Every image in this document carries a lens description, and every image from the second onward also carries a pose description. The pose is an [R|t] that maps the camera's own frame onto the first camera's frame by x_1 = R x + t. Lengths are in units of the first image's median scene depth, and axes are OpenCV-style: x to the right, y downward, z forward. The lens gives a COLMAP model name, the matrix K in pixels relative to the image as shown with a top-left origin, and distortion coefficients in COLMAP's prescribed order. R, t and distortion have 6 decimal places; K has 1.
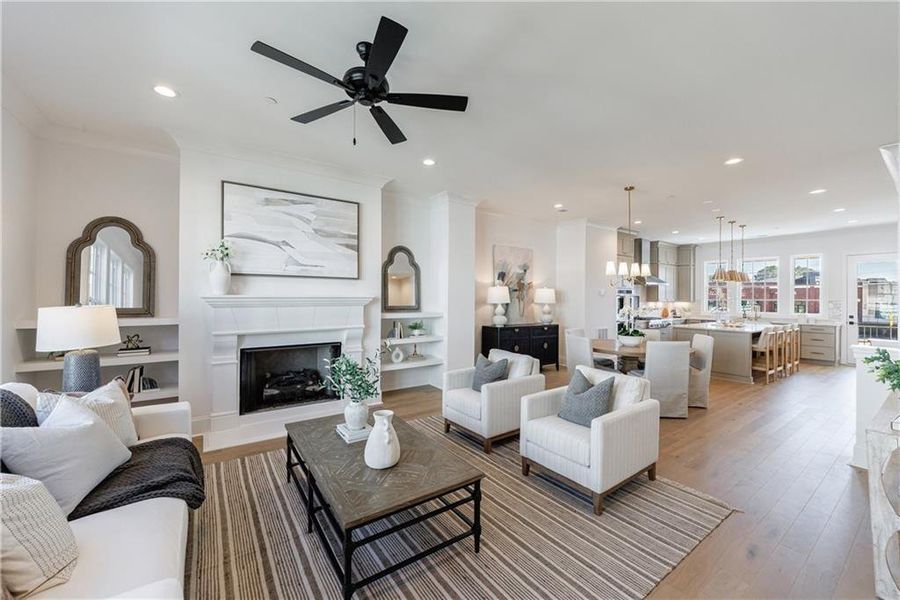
lens RADIAL K [[334.1, 0, 466.8], [0, 334.1, 298.2], [0, 0, 1]] dist [-0.001615, -0.000855]
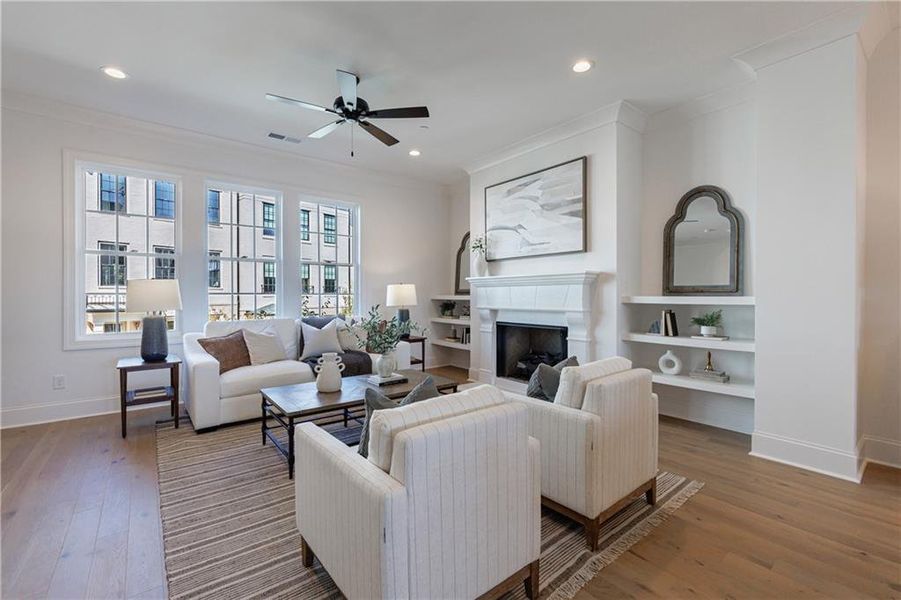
lens RADIAL K [[390.2, 0, 444.1], [0, 390.2, 295.5], [0, 0, 1]] dist [-0.000140, -0.001020]
pose [[0.049213, -0.005027, -0.998776, 0.392005], [0.001653, 0.999986, -0.004952, 0.034632], [0.998787, -0.001407, 0.049221, 0.404177]]
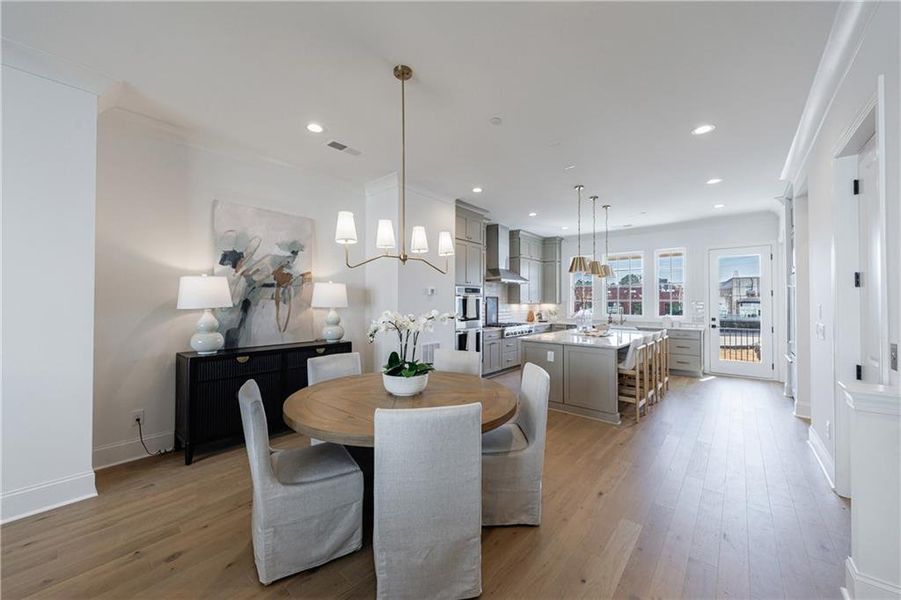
lens RADIAL K [[334.5, 0, 456.9], [0, 334.5, 297.7], [0, 0, 1]] dist [-0.001615, -0.000855]
pose [[0.966602, -0.002724, 0.256268, 0.318626], [0.005941, 0.999913, -0.011780, 0.006820], [-0.256213, 0.012909, 0.966534, 0.371702]]
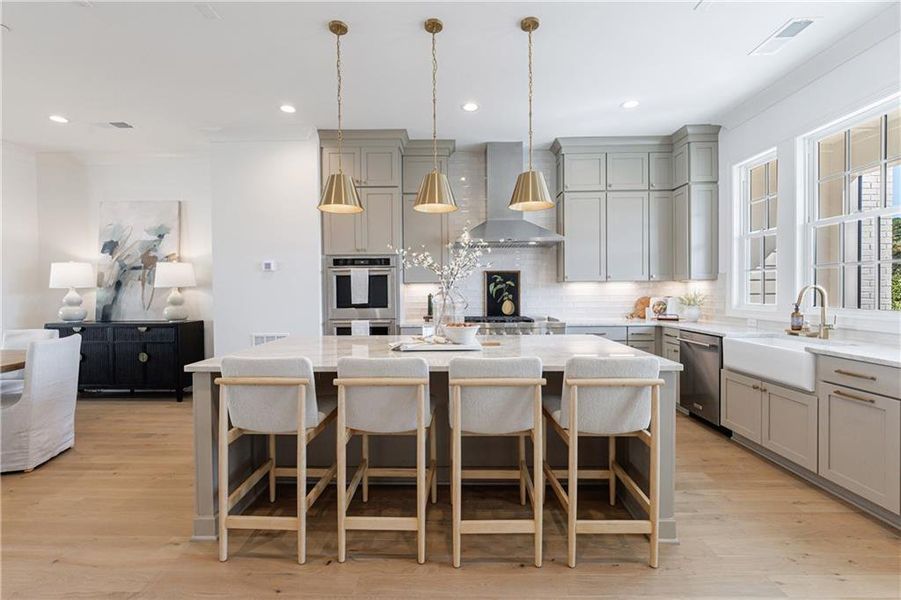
lens RADIAL K [[390.2, 0, 421.1], [0, 390.2, 298.2], [0, 0, 1]] dist [-0.000140, -0.001020]
pose [[0.808182, 0.002729, -0.588926, 1.063274], [0.013385, 0.999646, 0.023001, 0.025970], [0.588781, -0.026472, 0.807859, 0.728902]]
